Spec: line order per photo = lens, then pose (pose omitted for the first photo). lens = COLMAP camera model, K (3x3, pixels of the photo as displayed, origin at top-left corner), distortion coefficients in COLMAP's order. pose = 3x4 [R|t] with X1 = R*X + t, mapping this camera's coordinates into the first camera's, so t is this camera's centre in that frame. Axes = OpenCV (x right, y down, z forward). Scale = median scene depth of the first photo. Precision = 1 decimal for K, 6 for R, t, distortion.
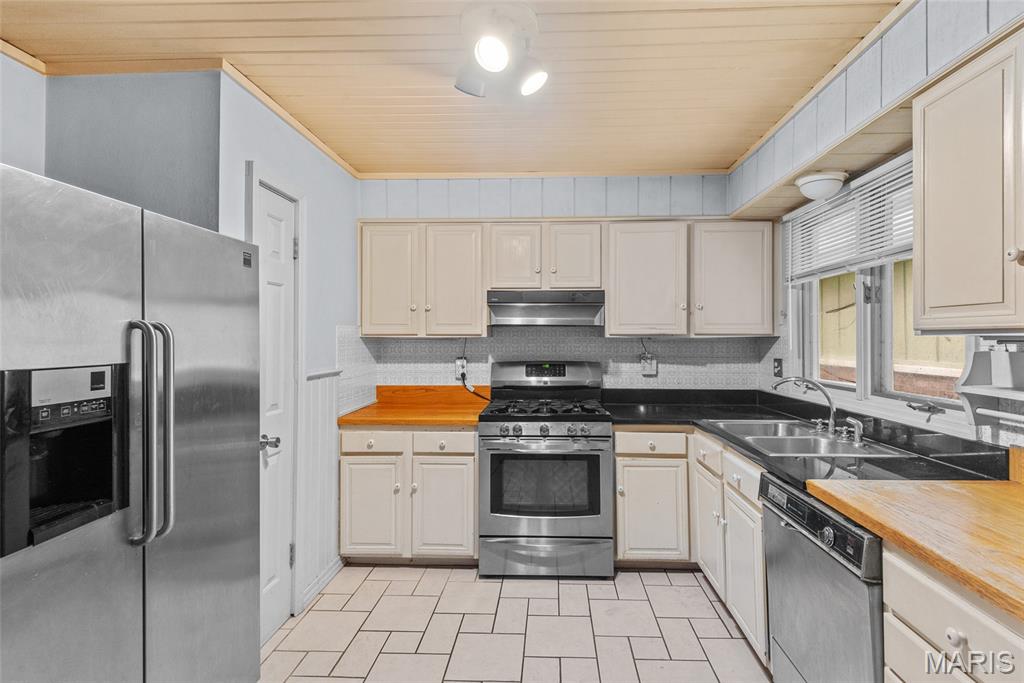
lens RADIAL K [[490.2, 0, 514.2], [0, 490.2, 326.9], [0, 0, 1]] dist [0.001990, -0.000309]
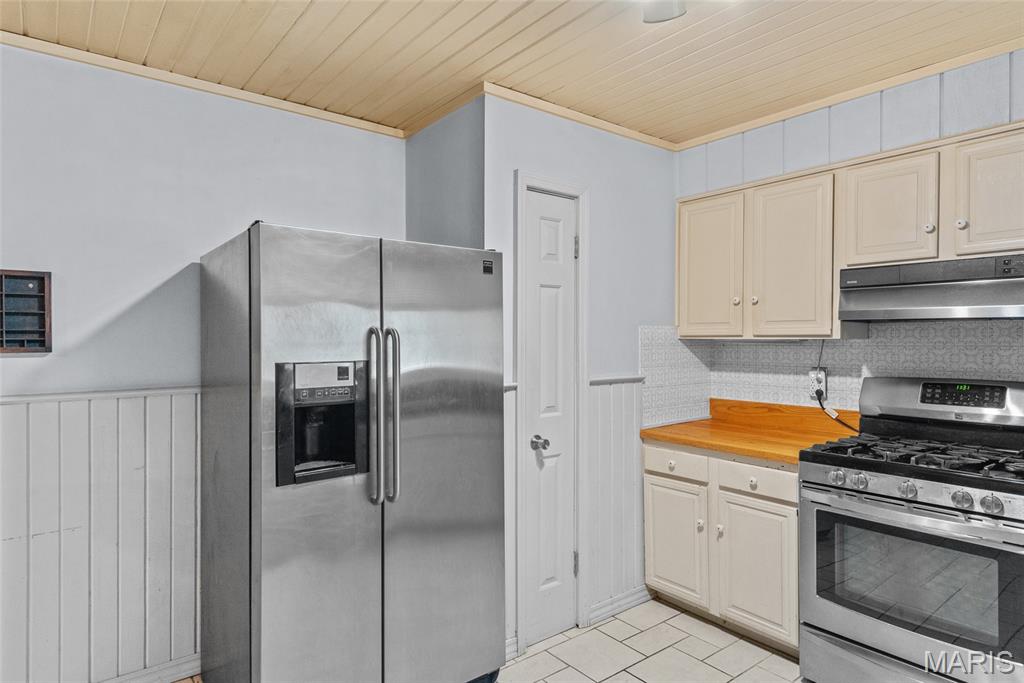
lens RADIAL K [[577.6, 0, 512.0], [0, 577.6, 341.5], [0, 0, 1]] dist [0.020825, -0.000966]
pose [[0.638615, 0.002284, -0.769523, 0.298840], [0.018864, 0.999649, 0.018622, 0.000935], [0.769295, -0.026408, 0.638348, 0.154417]]
